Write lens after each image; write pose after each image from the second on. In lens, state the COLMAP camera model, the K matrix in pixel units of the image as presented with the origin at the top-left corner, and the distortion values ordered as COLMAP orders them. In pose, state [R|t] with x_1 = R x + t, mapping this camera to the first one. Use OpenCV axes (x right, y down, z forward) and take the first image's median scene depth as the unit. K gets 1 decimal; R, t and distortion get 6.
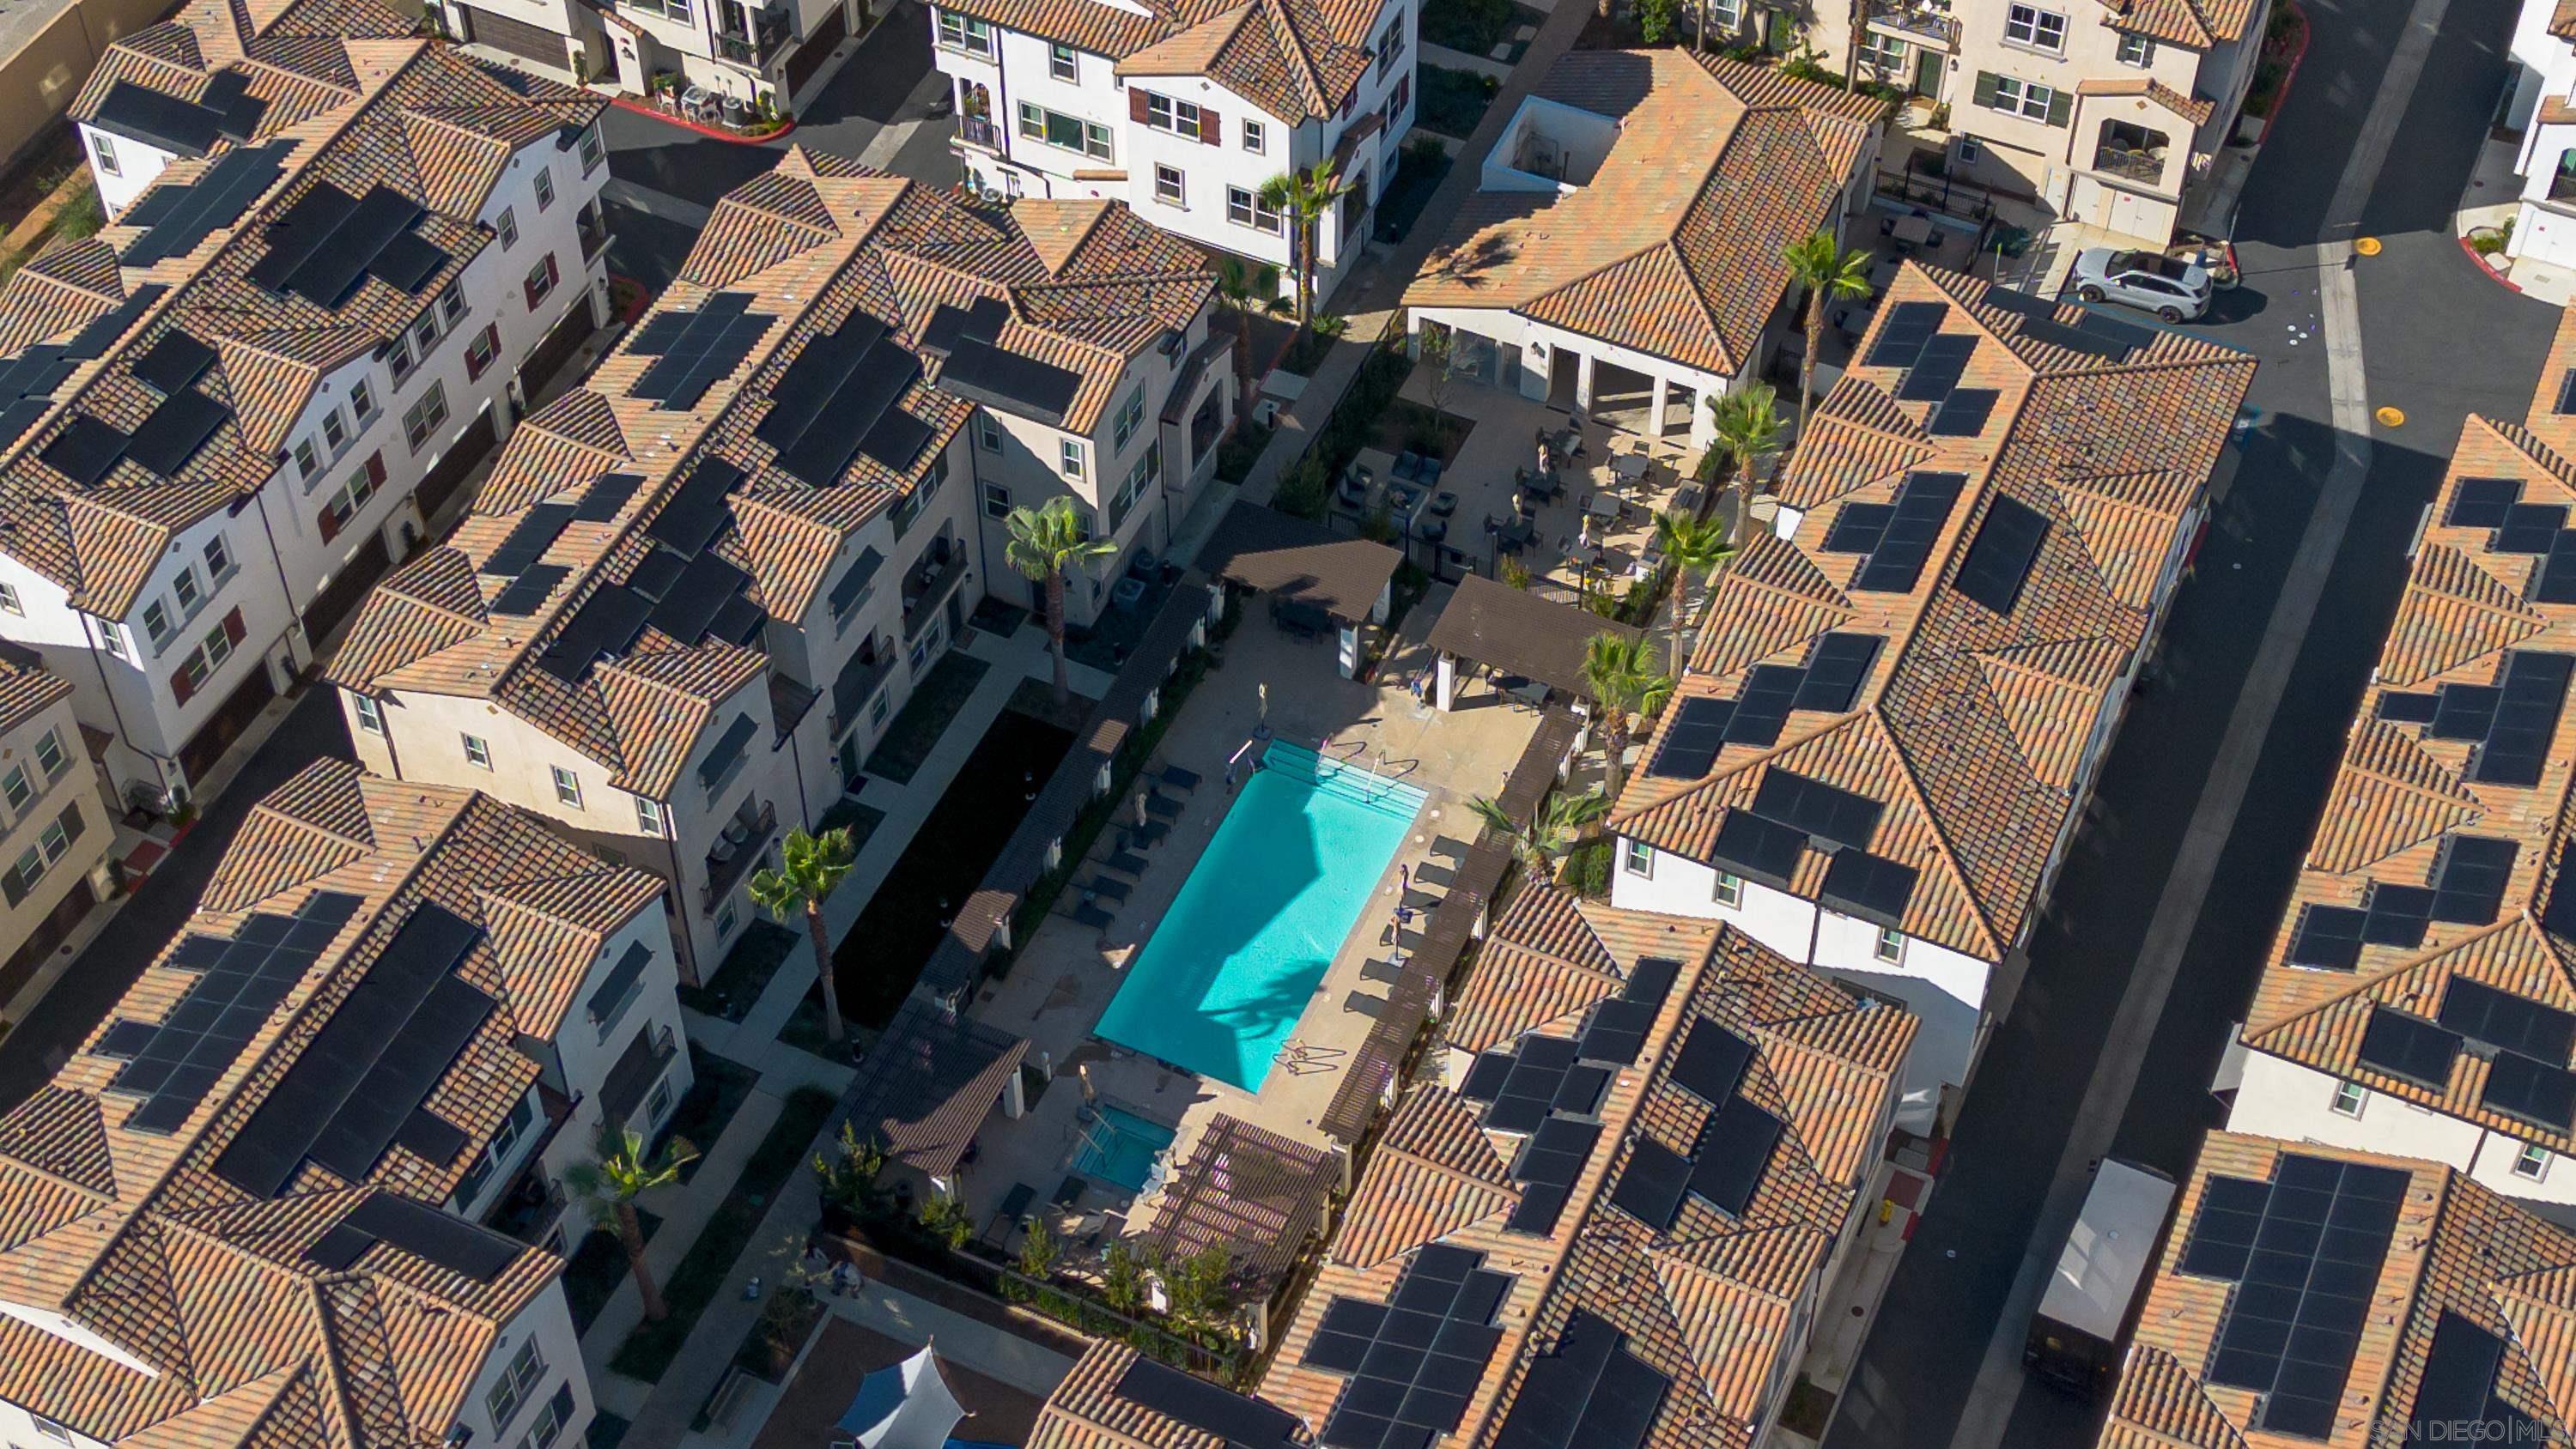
lens RADIAL K [[3582.8, 0, 1267.8], [0, 3582.8, 715.5], [0, 0, 1]] dist [0.093918, 0.017284]
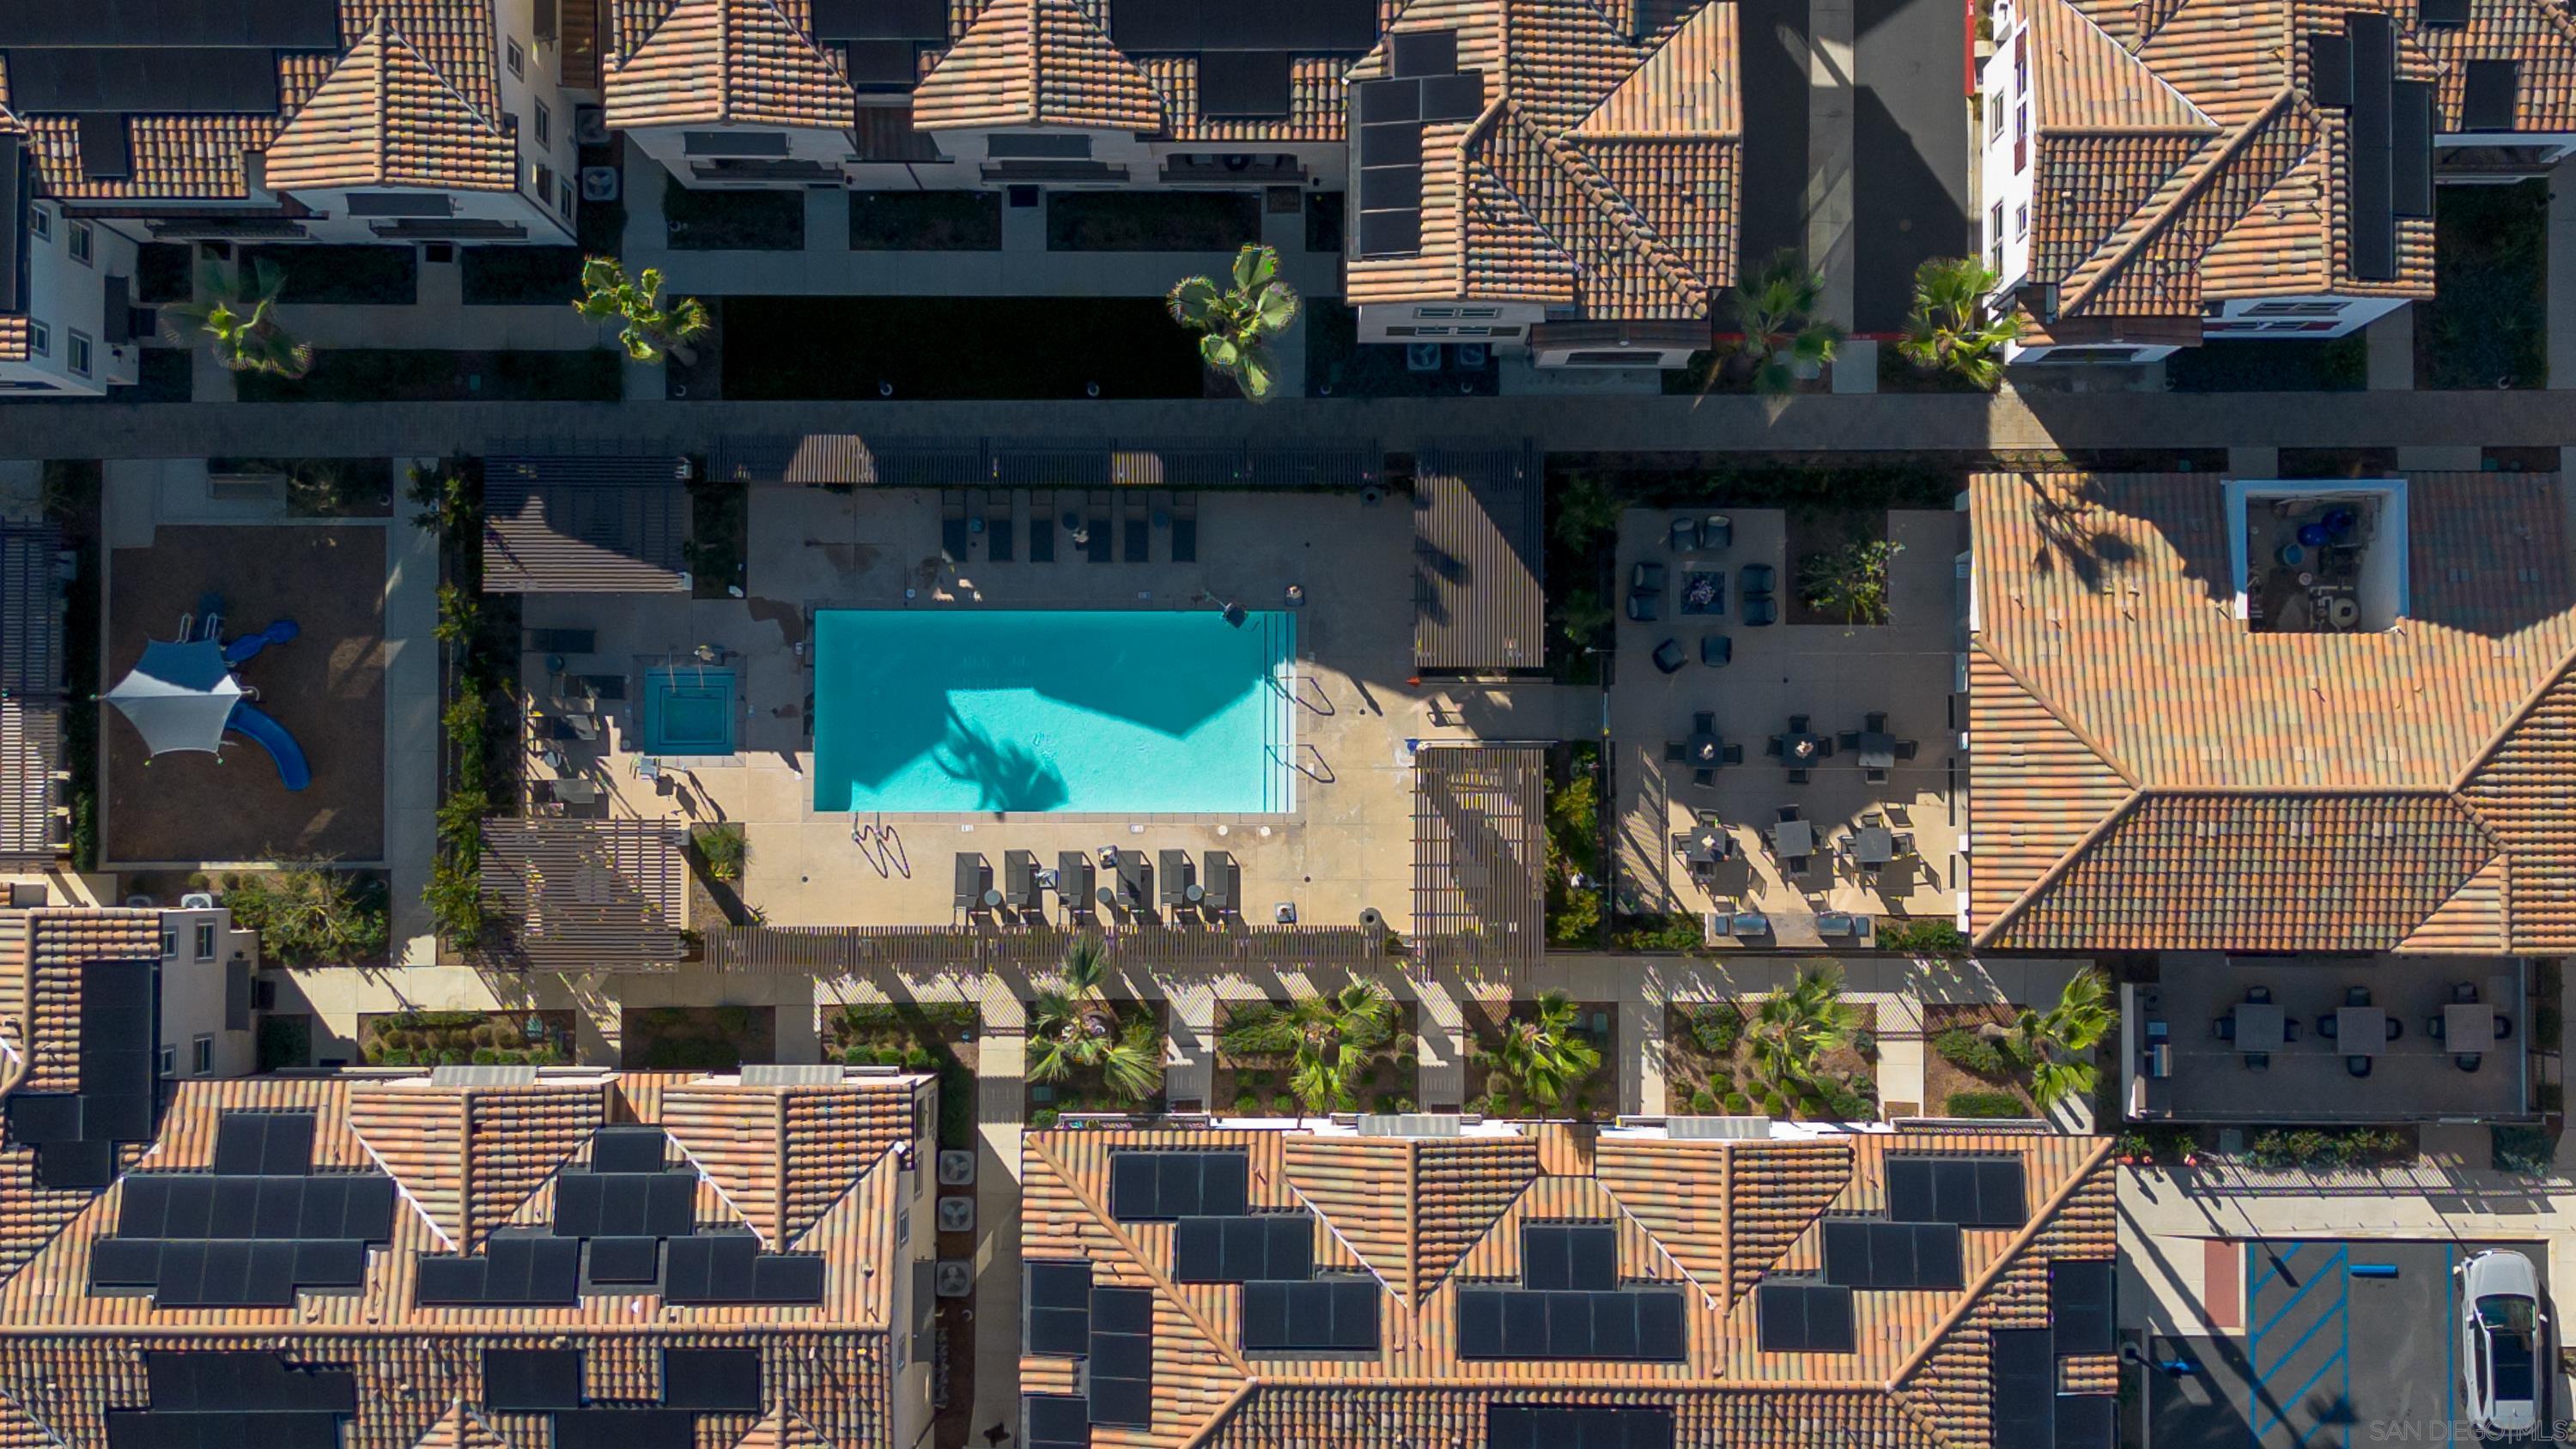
lens RADIAL K [[3671.5, 0, 1288.0], [0, 3671.5, 724.5], [0, 0, 1]] dist [0.074304, -0.106241]
pose [[0.422260, 0.905808, -0.034758, 0.058956], [-0.680189, 0.341964, 0.648385, -0.584307], [0.599199, -0.250145, 0.760518, 0.367469]]
